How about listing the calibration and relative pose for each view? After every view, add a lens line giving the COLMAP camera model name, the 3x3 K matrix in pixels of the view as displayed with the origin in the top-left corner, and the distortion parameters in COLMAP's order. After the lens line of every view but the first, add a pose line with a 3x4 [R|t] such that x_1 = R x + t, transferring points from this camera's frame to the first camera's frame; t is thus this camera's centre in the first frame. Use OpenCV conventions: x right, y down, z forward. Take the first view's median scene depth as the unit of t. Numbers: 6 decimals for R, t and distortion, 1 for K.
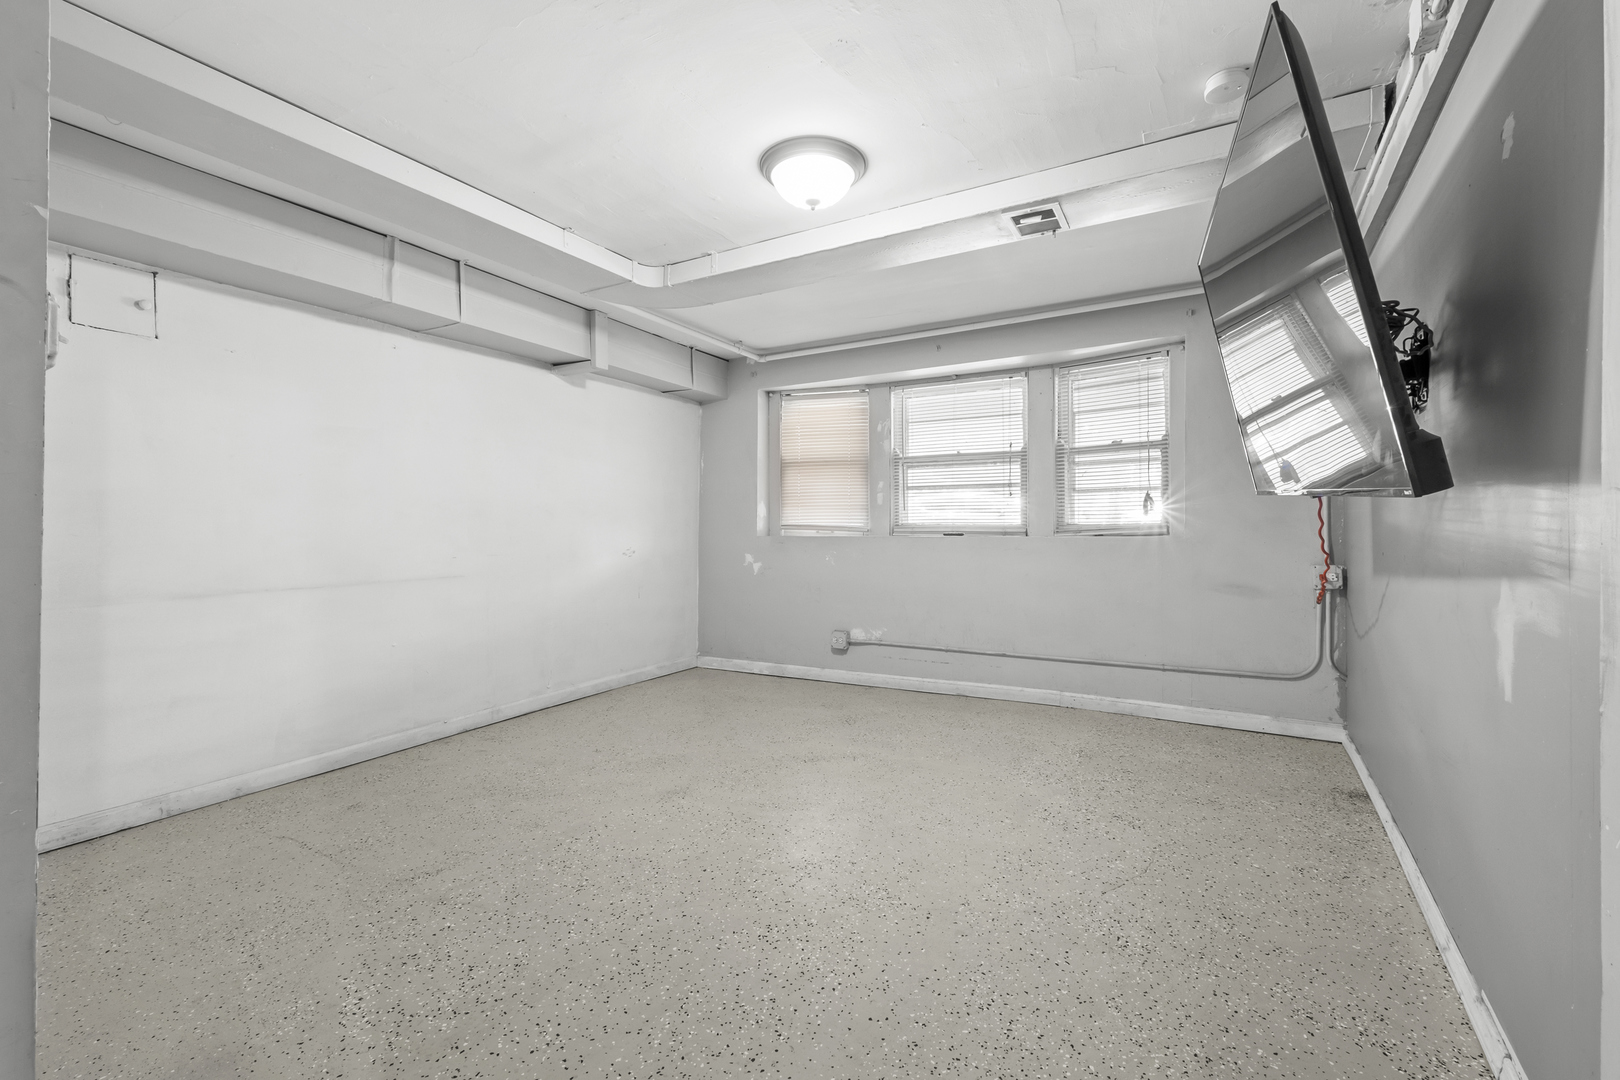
lens RADIAL K [[710.5, 0, 810.0], [0, 710.5, 528.7], [0, 0, 1]] dist [-0.000326, 0.000127]
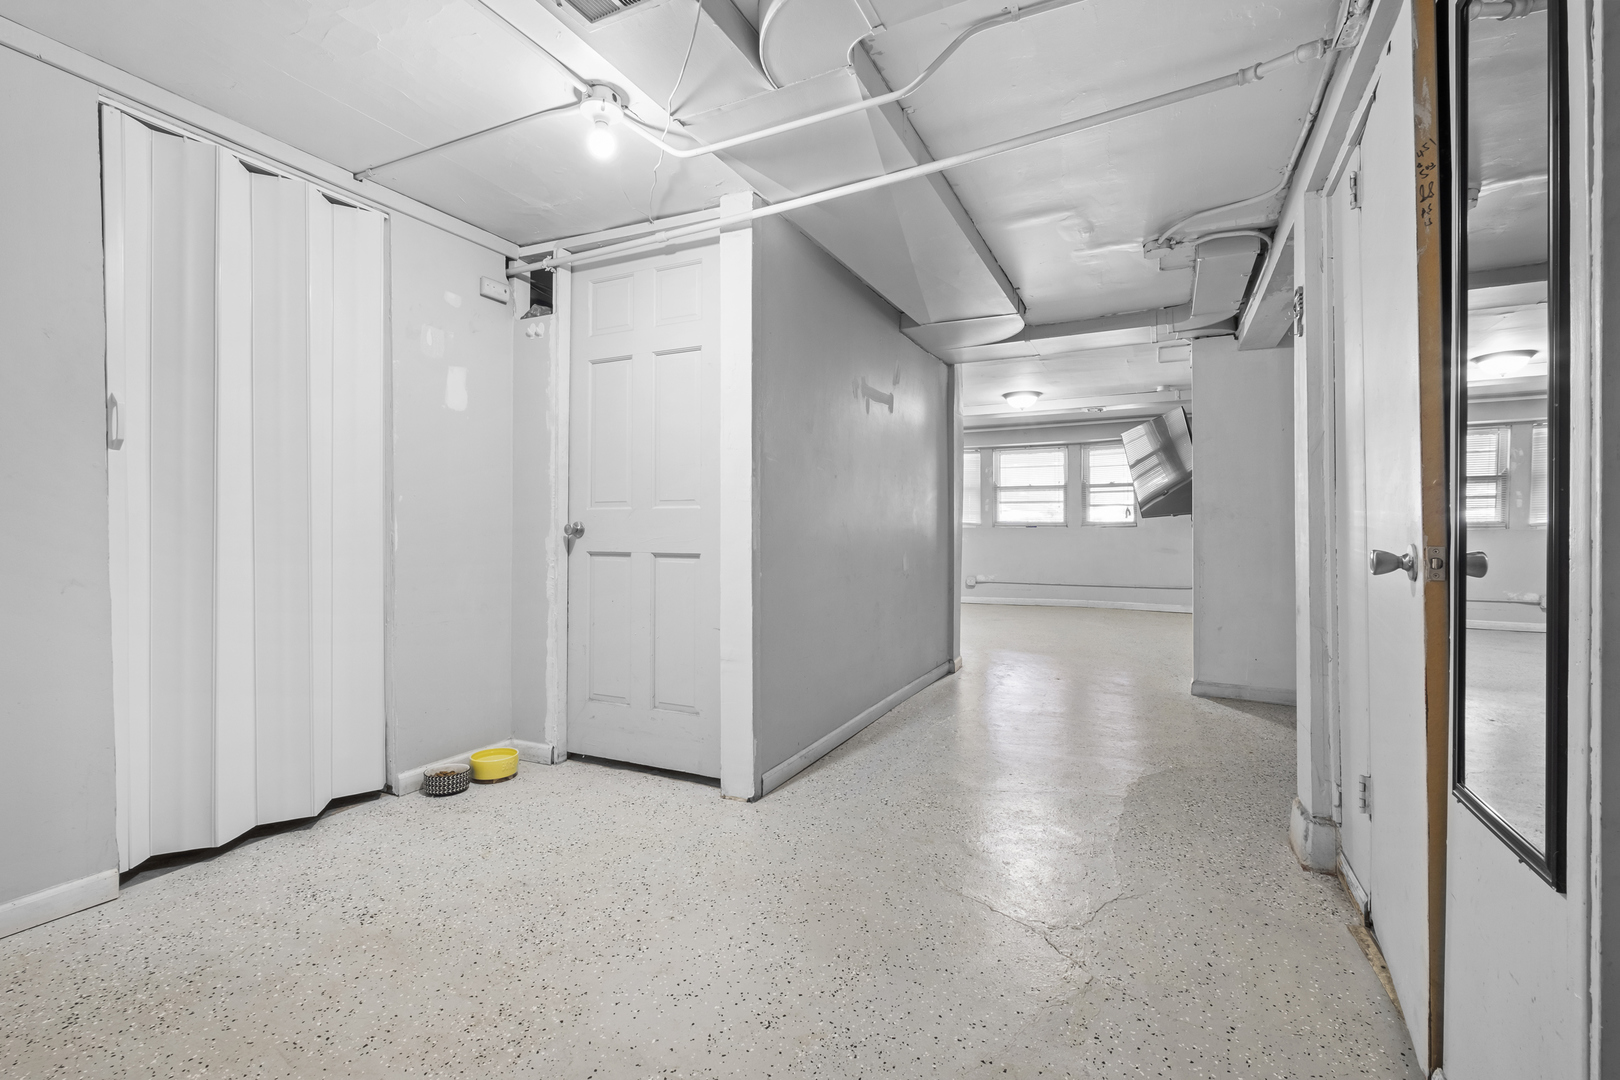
lens RADIAL K [[720.3, 0, 814.2], [0, 720.3, 523.8], [0, 0, 1]] dist [0.000530, 0.000029]
pose [[0.996713, -0.000820, 0.081015, -0.588694], [0.001086, 0.999994, -0.003237, 0.006258], [-0.081012, 0.003314, 0.996708, -1.001530]]
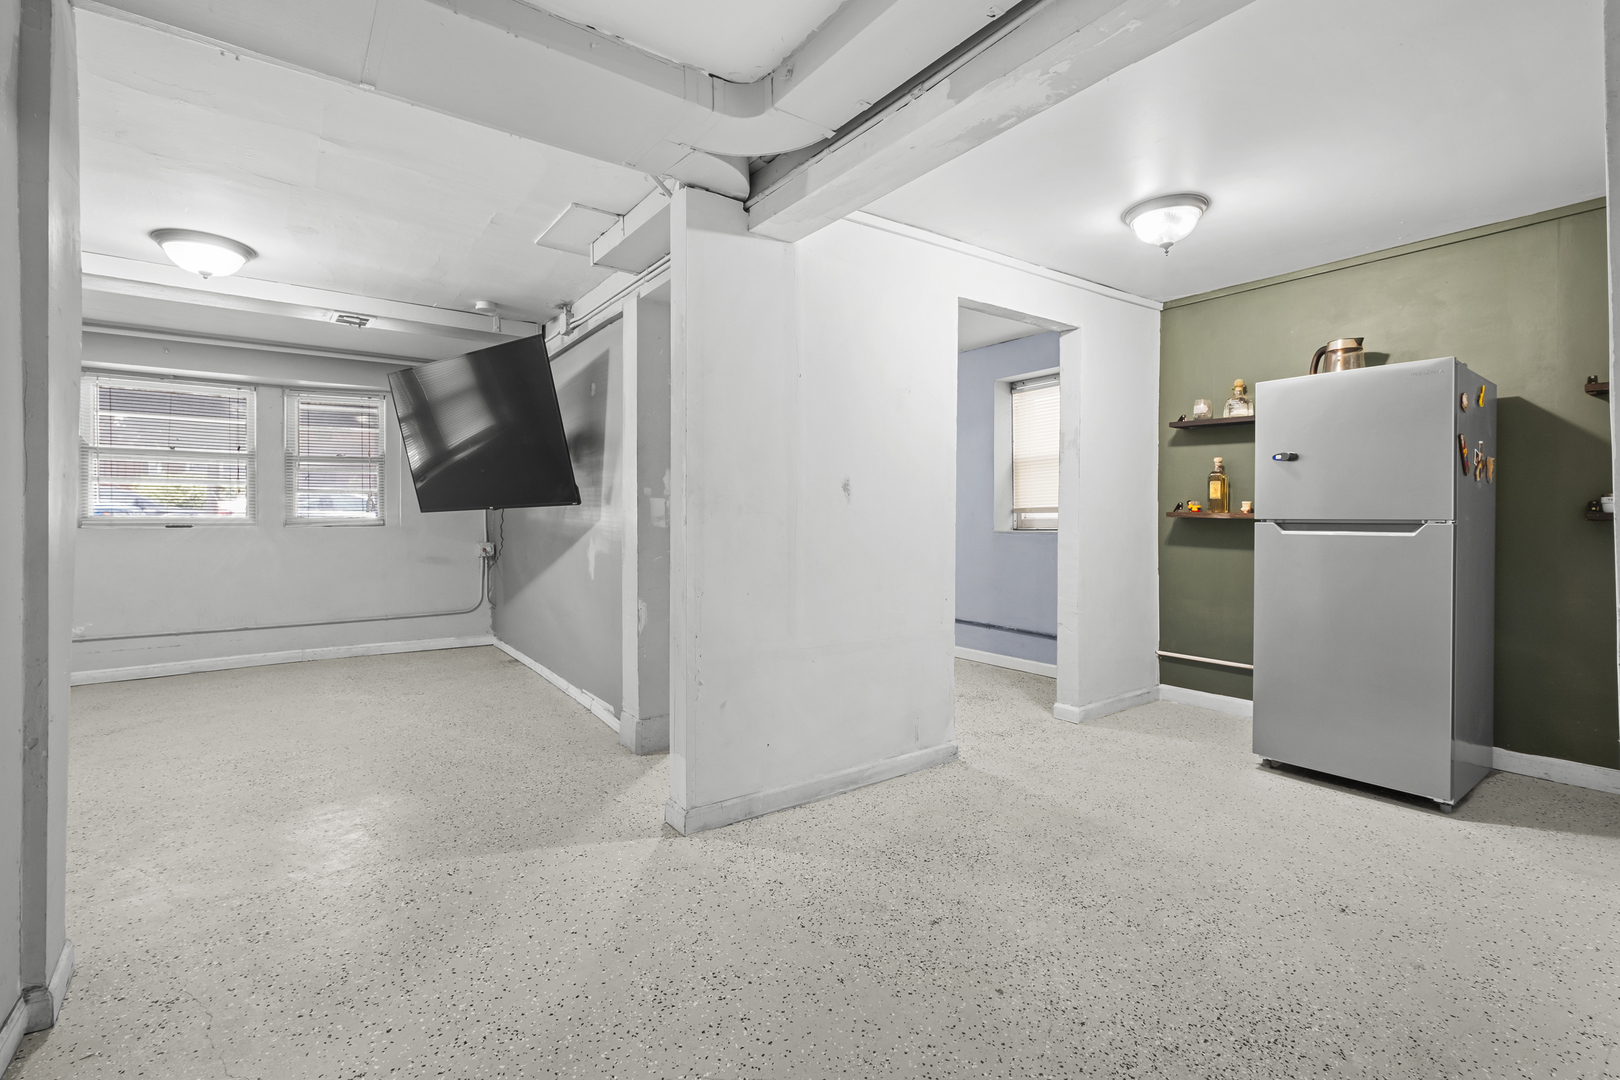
lens RADIAL K [[720.3, 0, 814.2], [0, 720.3, 523.8], [0, 0, 1]] dist [0.000530, 0.000029]
pose [[0.386976, -0.003383, 0.922084, -0.442440], [0.000894, 0.999994, 0.003294, 0.001327], [-0.922089, -0.000451, 0.386977, -0.313070]]
